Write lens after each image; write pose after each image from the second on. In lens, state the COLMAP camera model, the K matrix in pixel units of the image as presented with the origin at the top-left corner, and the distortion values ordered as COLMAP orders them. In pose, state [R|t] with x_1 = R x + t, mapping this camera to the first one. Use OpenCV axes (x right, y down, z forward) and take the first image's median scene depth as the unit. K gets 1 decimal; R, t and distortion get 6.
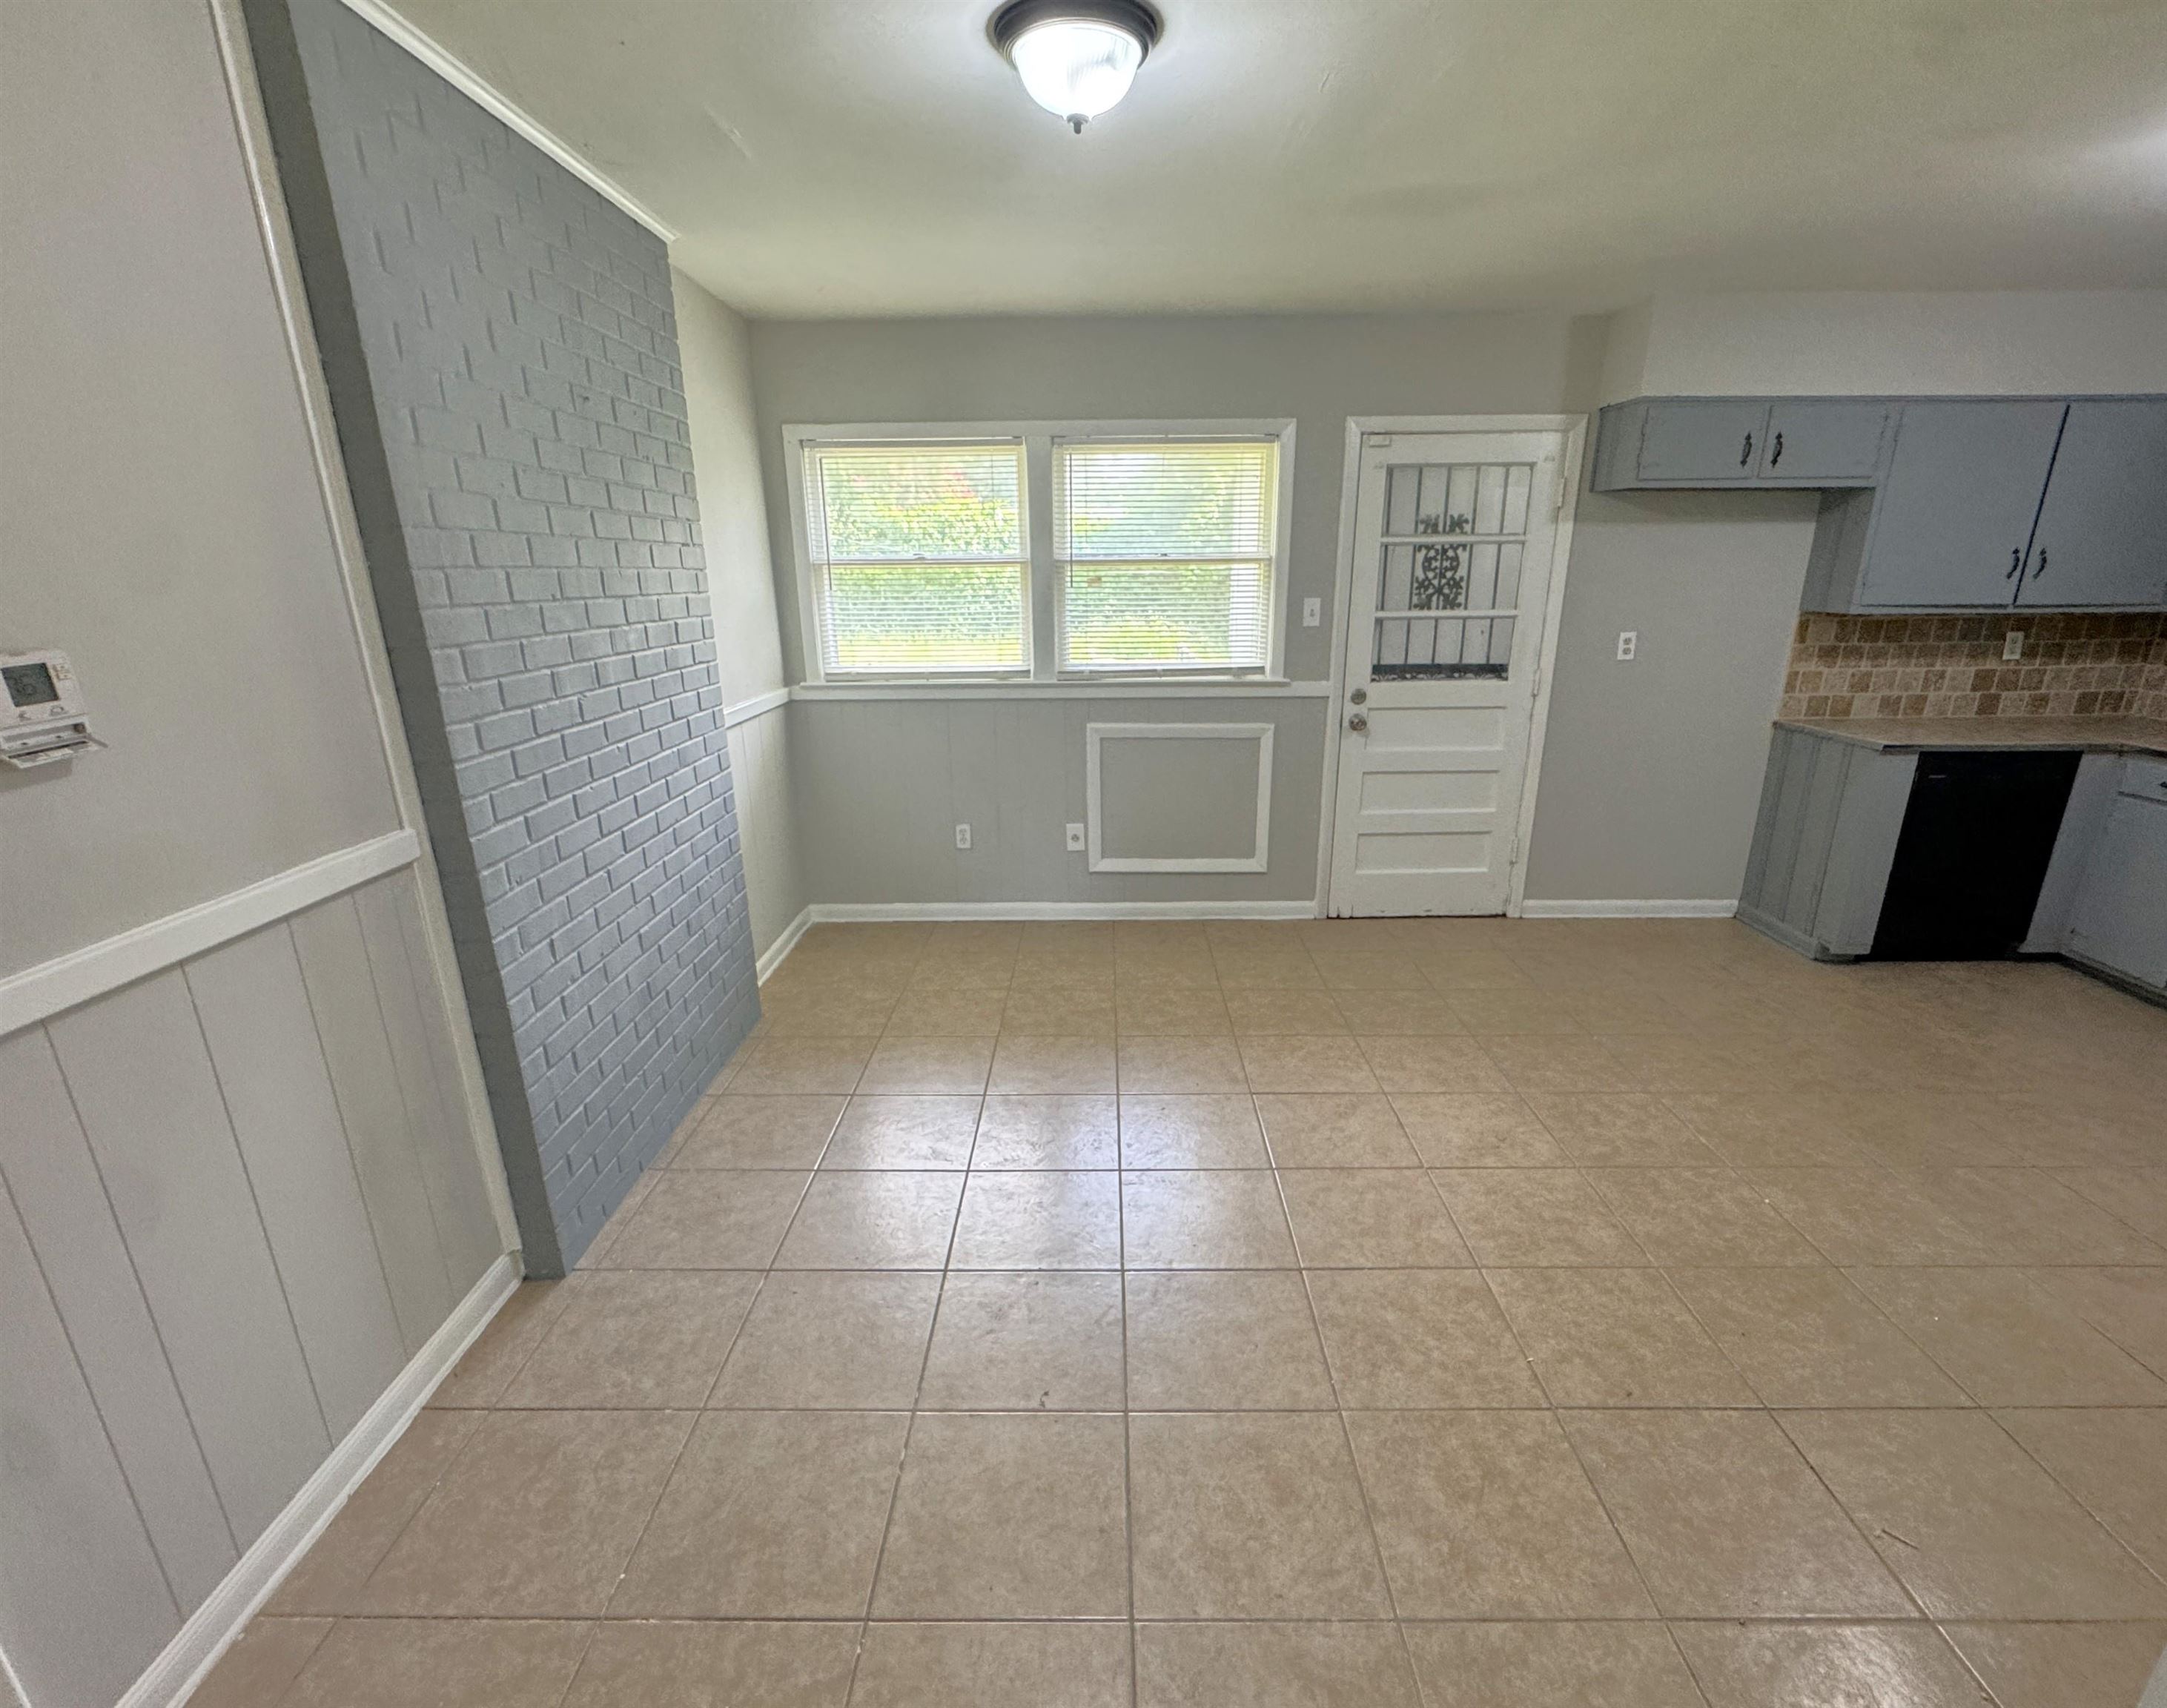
lens RADIAL K [[957.6, 0, 1092.6], [0, 957.6, 855.8], [0, 0, 1]] dist [-0.001263, -0.000100]
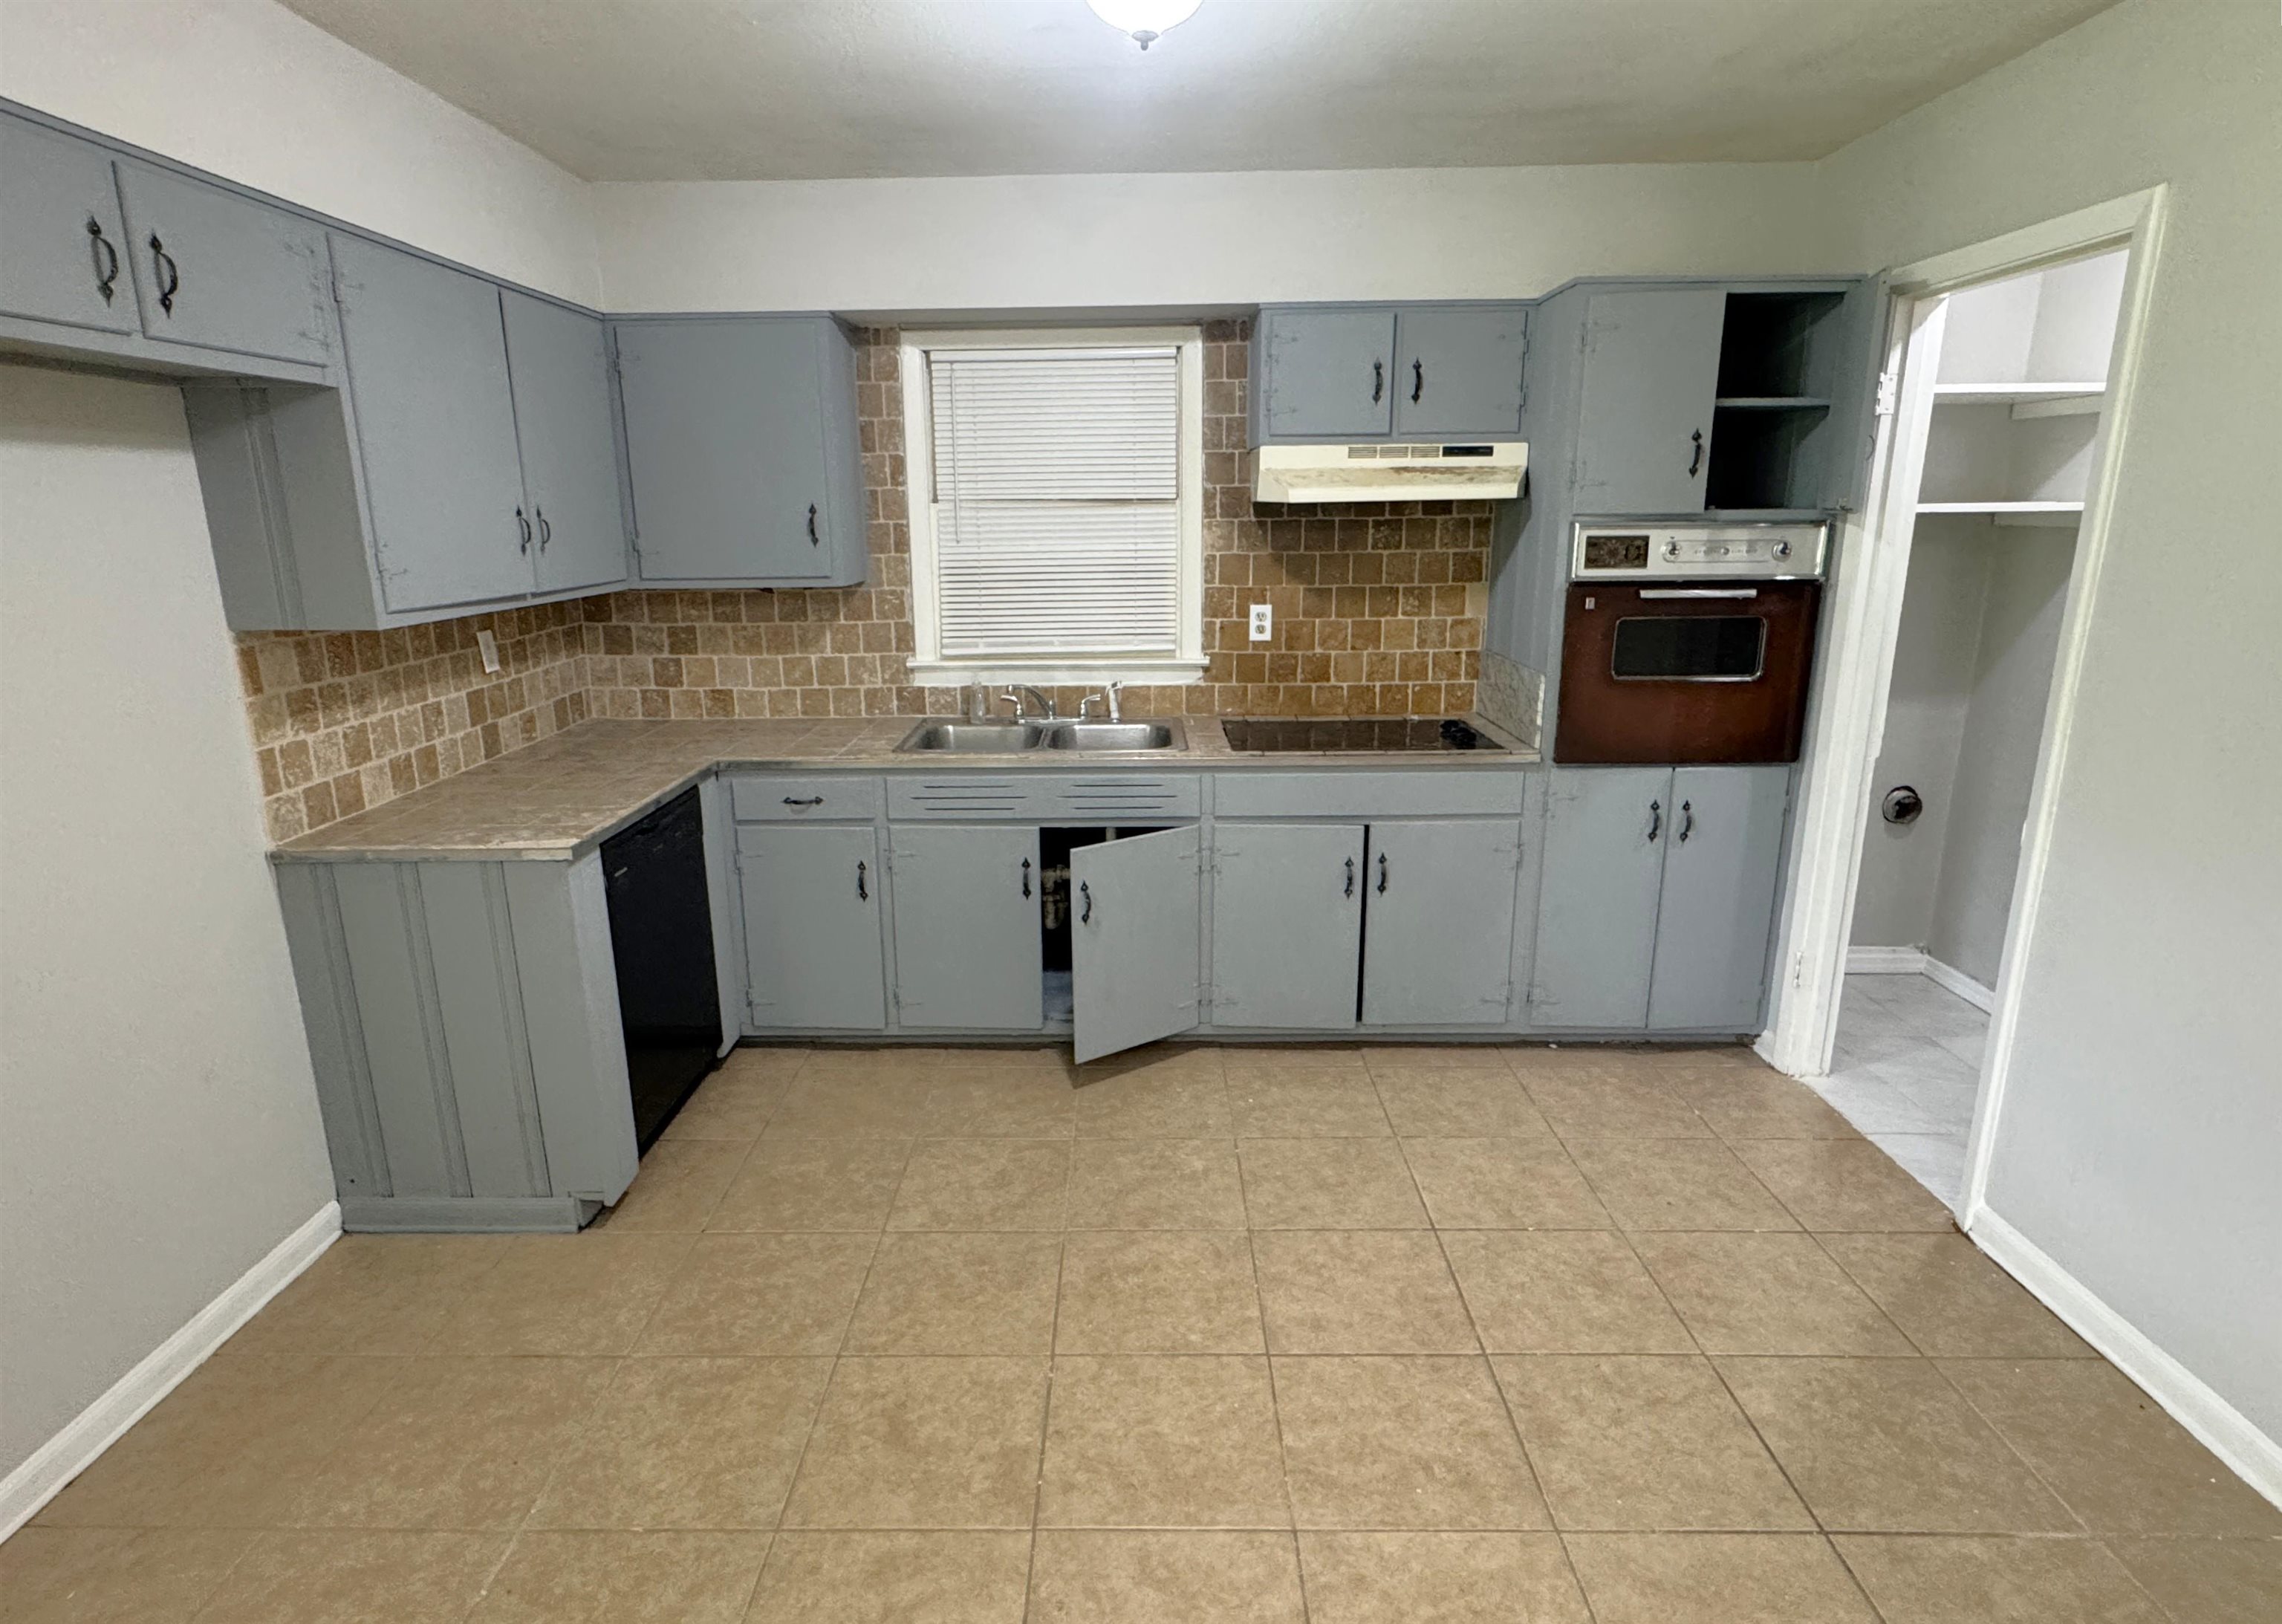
lens RADIAL K [[1195.8, 0, 1138.7], [0, 1195.8, 799.5], [0, 0, 1]] dist [0.006900, 0.001718]
pose [[-0.007599, -0.231696, 0.972759, 0.123762], [0.300173, 0.927395, 0.223236, -0.173384], [-0.953854, 0.293693, 0.062502, 0.543099]]
